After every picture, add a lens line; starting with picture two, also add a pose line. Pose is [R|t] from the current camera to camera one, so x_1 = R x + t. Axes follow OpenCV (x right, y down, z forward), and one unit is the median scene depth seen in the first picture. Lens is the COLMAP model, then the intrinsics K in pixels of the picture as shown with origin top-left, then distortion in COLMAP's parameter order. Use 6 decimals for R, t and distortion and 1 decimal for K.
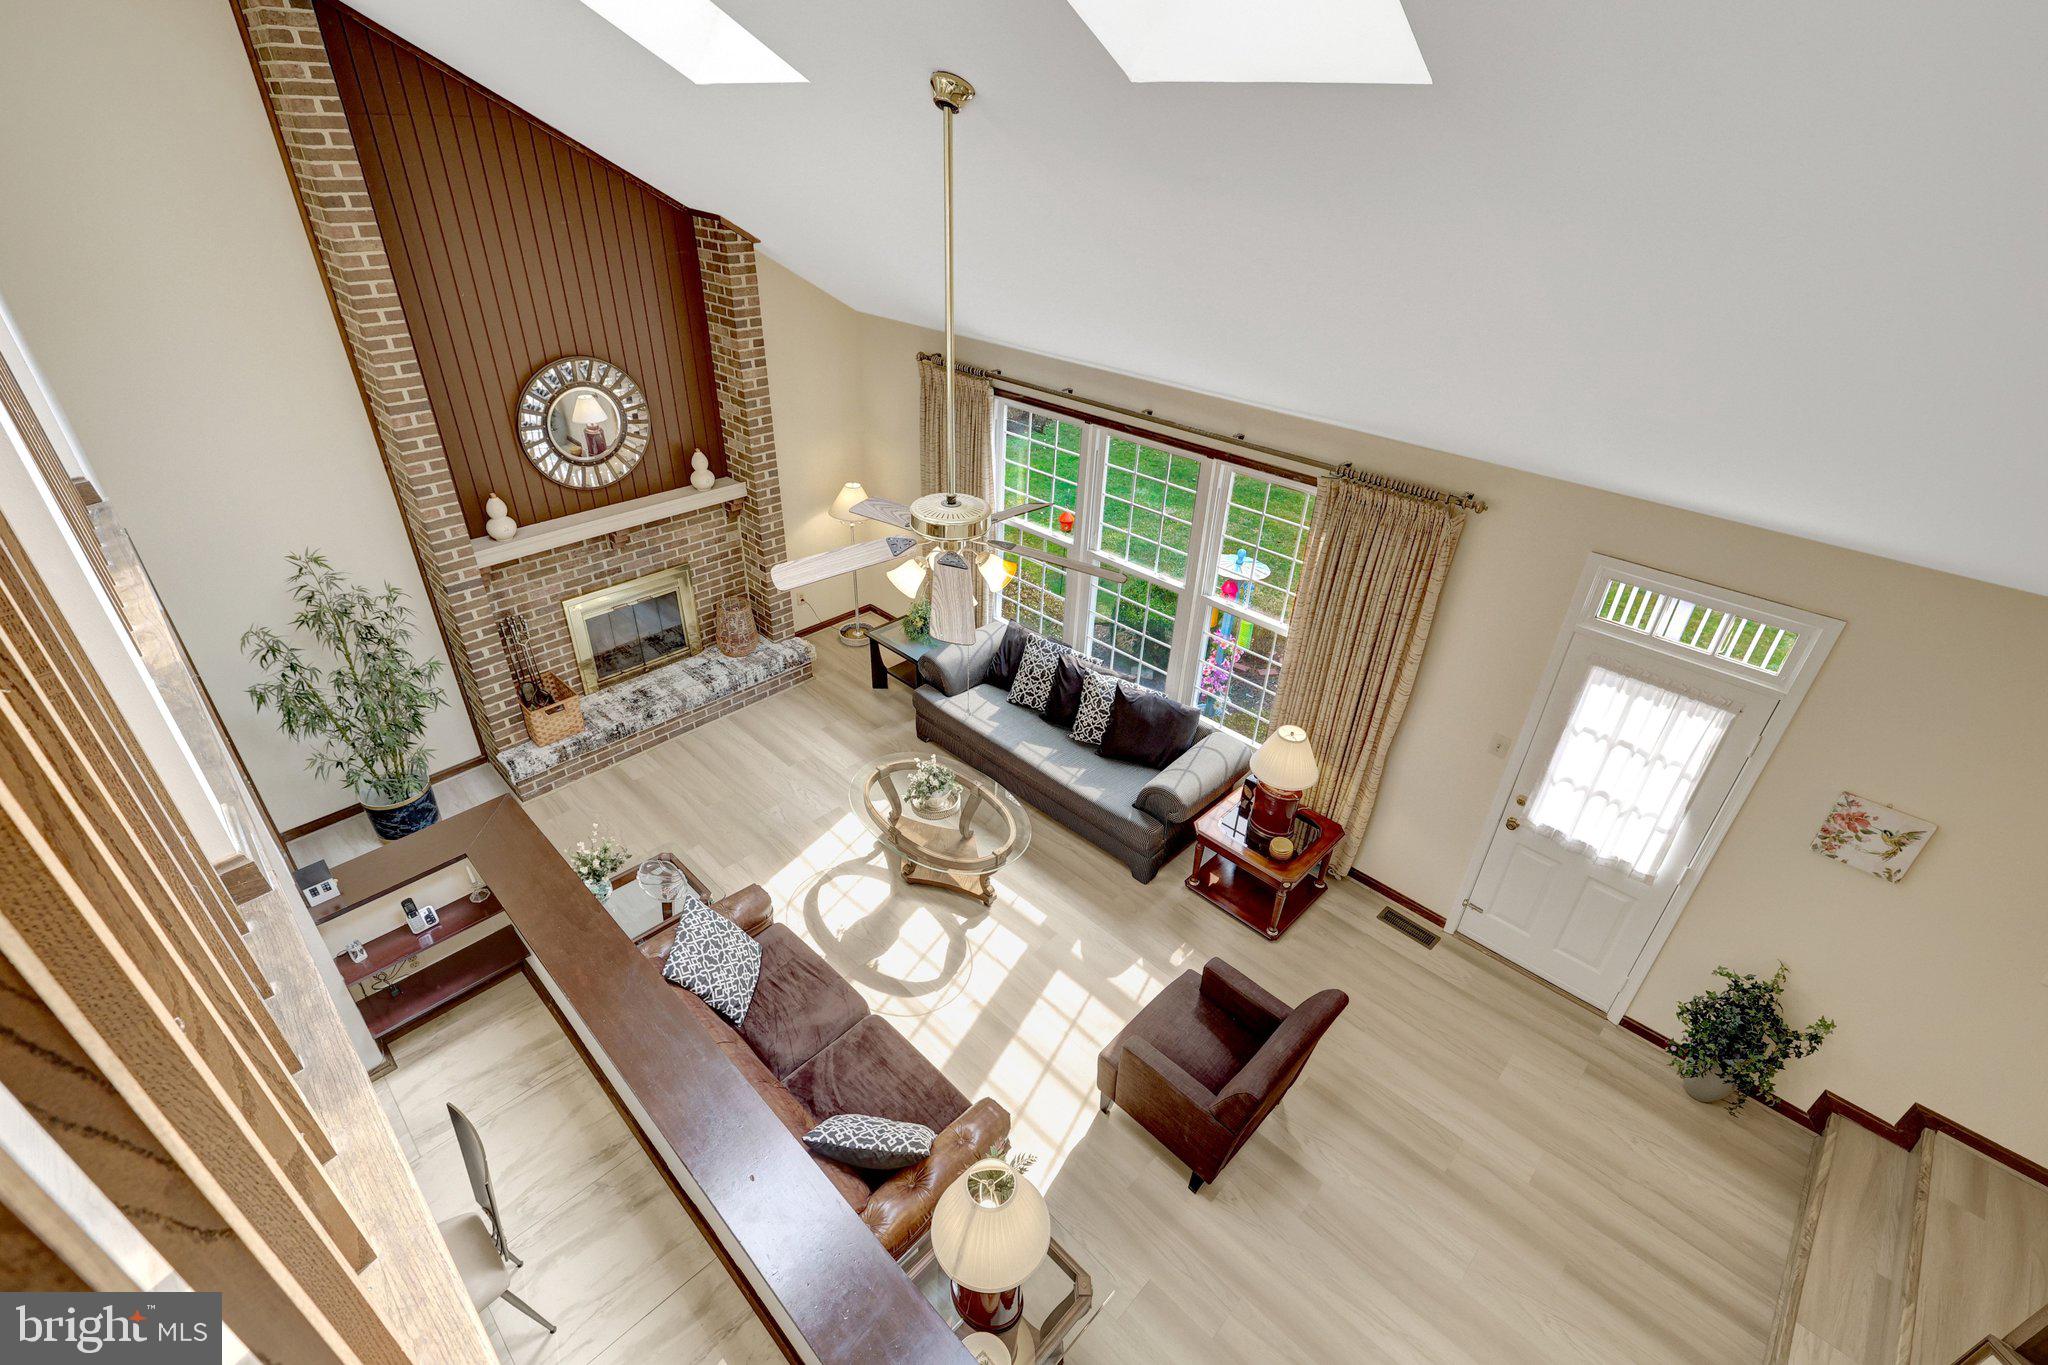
lens RADIAL K [[889.9, 0, 1027.1], [0, 889.9, 686.2], [0, 0, 1]] dist [-0.002232, 0.000388]
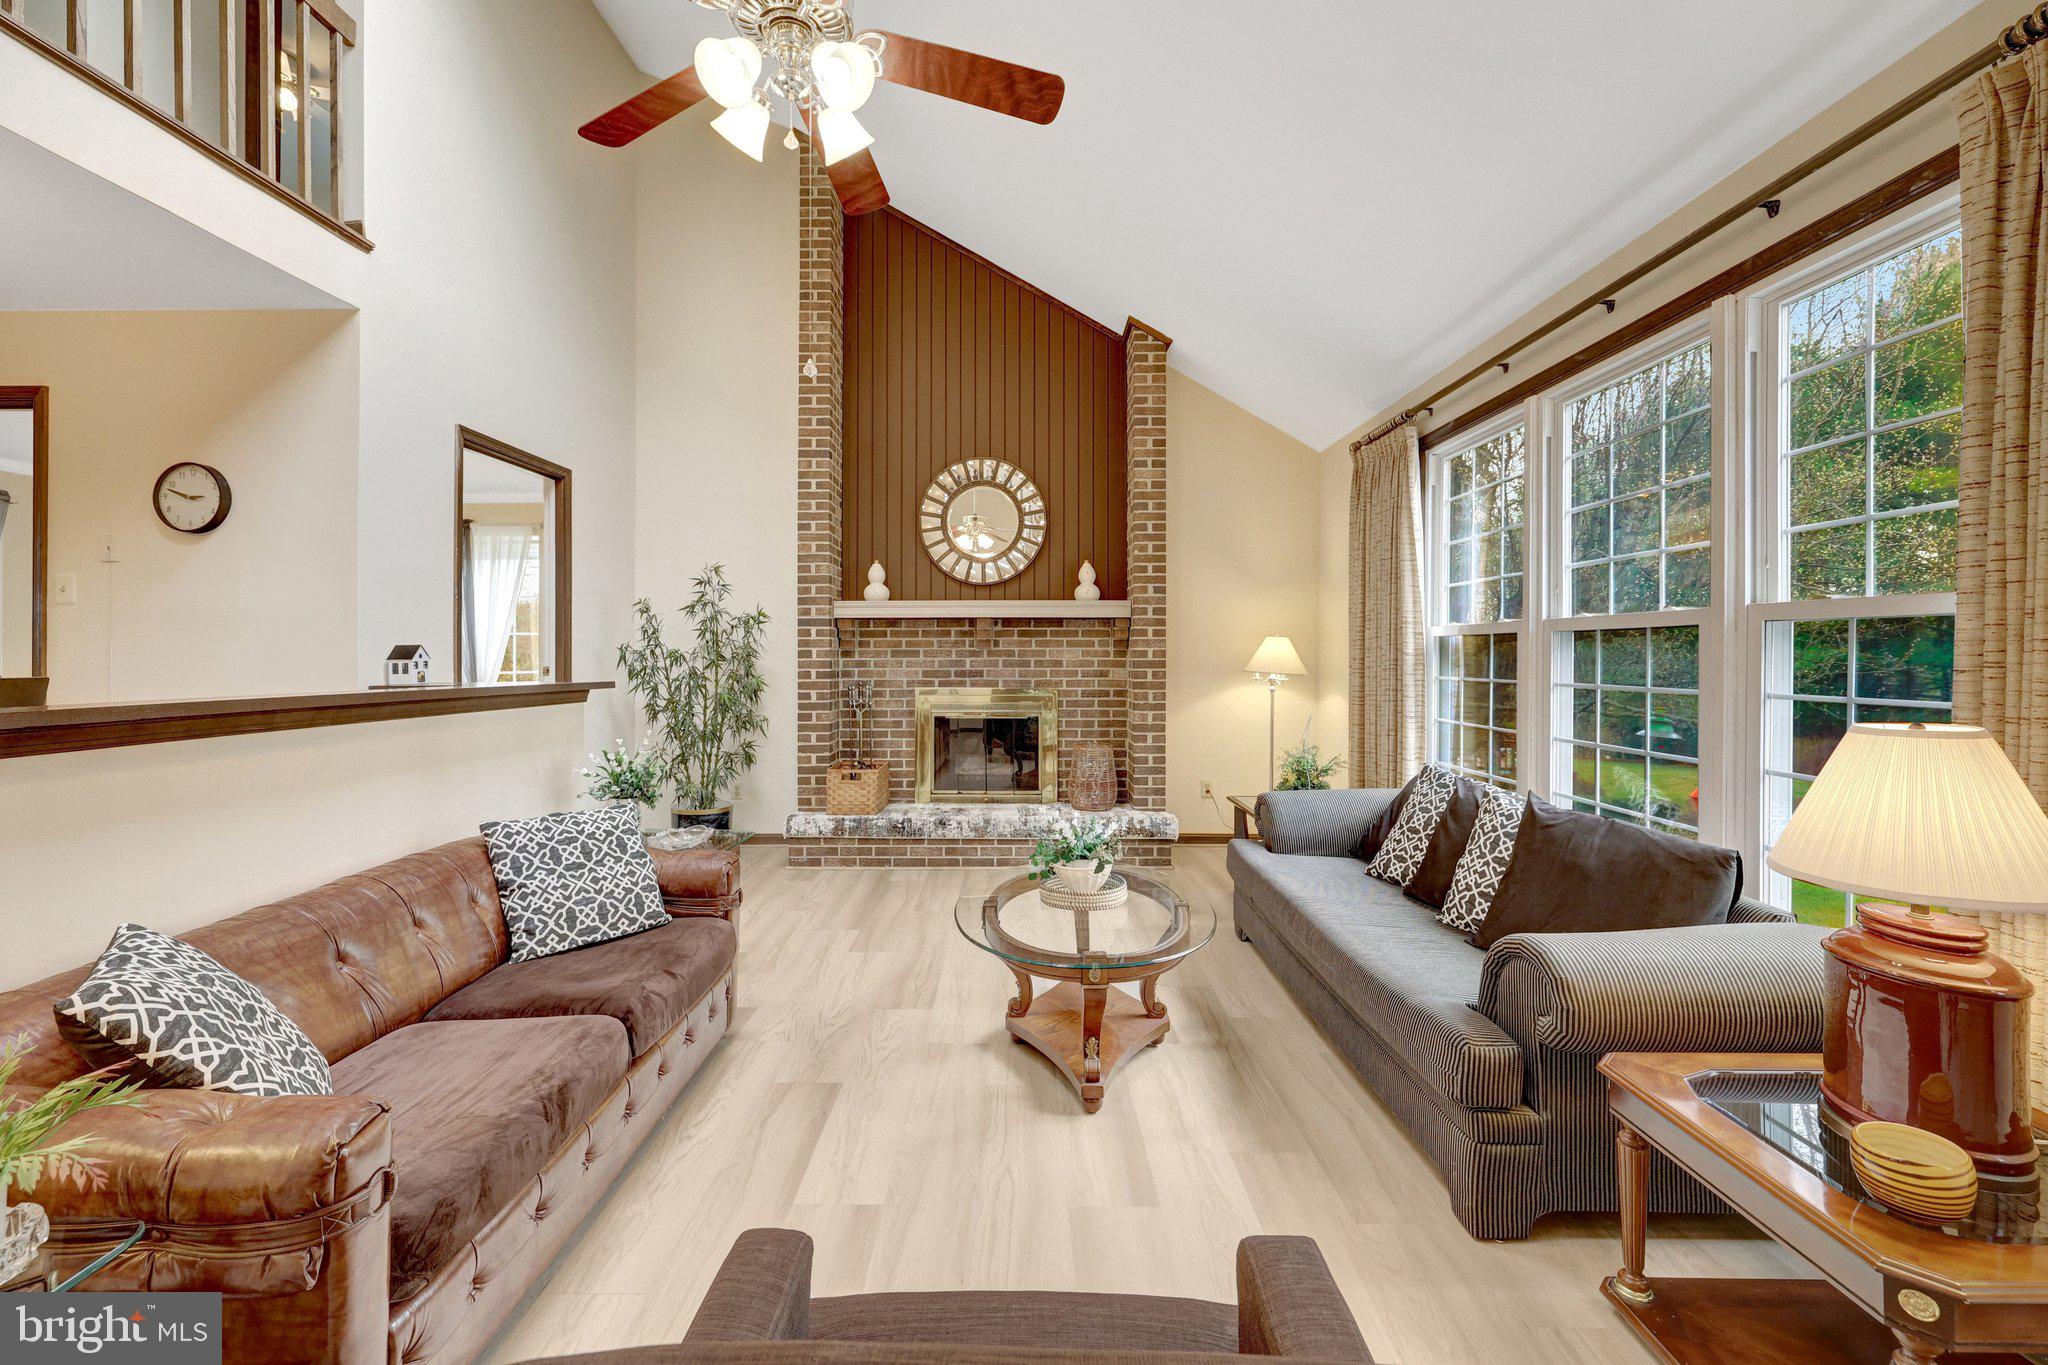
lens RADIAL K [[889.9, 0, 1022.6], [0, 889.9, 671.7], [0, 0, 1]] dist [-0.002232, 0.000388]
pose [[0.688680, -0.033354, -0.724298, 0.258506], [-0.360187, 0.851229, -0.381674, 0.216539], [0.629274, 0.523734, 0.574210, 0.509946]]
